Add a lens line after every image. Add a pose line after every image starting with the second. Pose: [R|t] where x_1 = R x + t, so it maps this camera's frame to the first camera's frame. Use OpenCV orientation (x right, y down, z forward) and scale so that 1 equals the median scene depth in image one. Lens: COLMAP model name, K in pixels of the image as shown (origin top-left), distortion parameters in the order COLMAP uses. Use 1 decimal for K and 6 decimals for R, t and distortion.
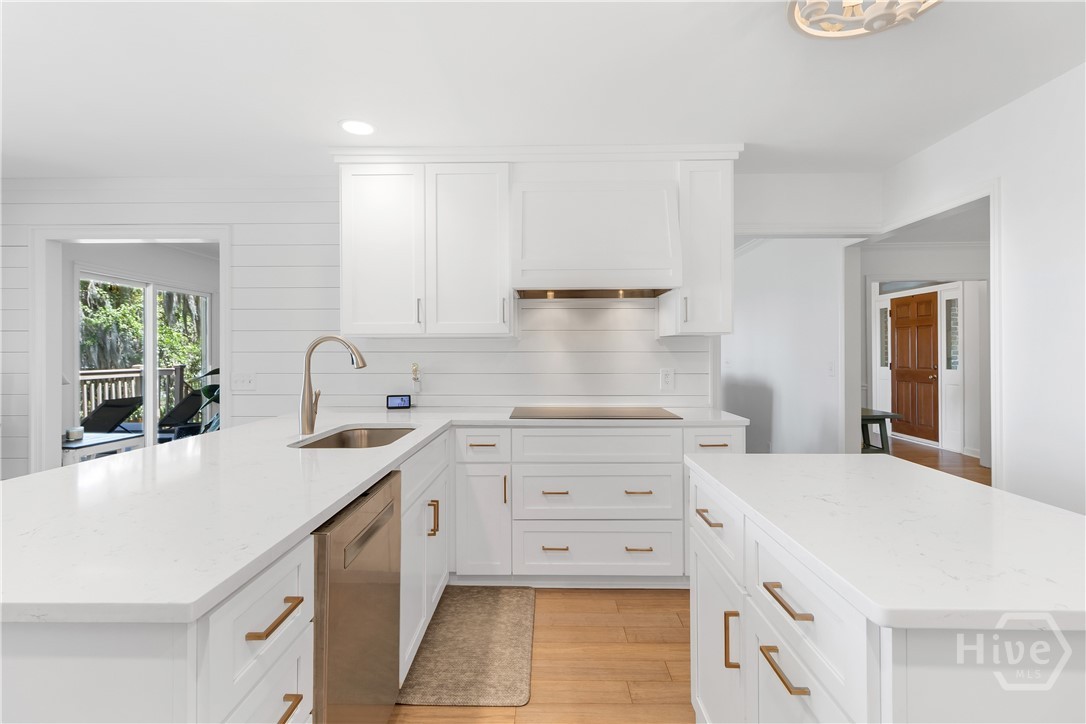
lens RADIAL K [[513.6, 0, 542.7], [0, 513.6, 350.1], [0, 0, 1]] dist [-0.000322, 0.001238]
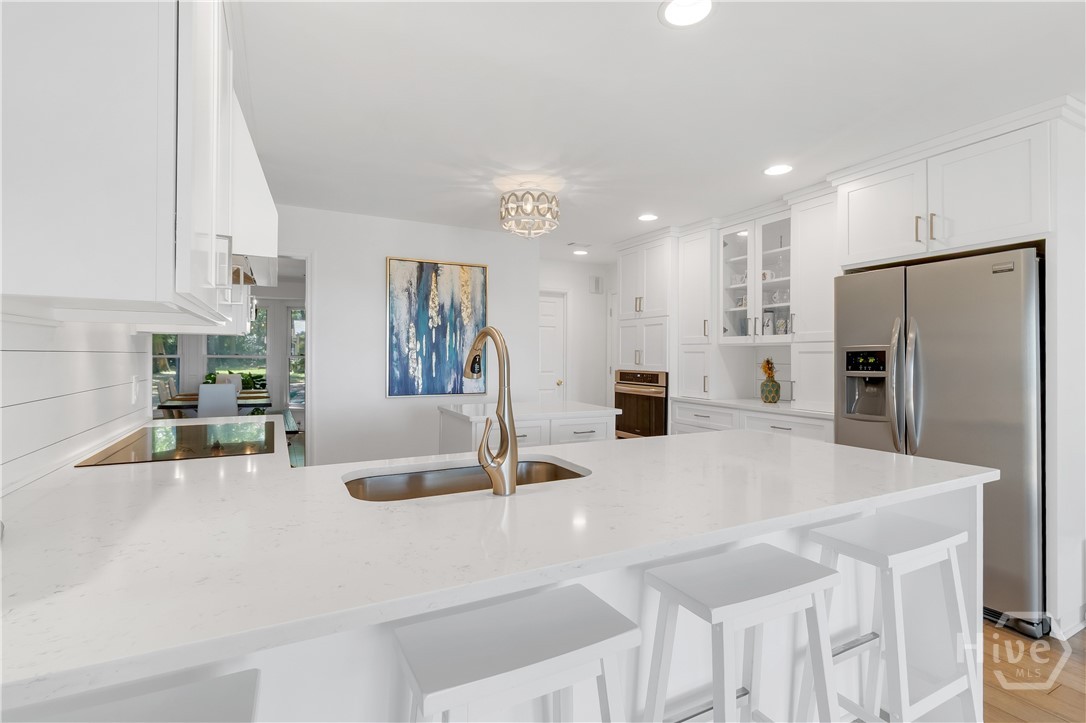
lens RADIAL K [[500.7, 0, 544.5], [0, 500.7, 355.4], [0, 0, 1]] dist [0.003400, -0.000948]
pose [[-0.478548, -0.002357, 0.878058, -0.759962], [-0.010410, 0.999941, -0.002990, 0.004850], [-0.878000, -0.010571, -0.478544, 0.958869]]
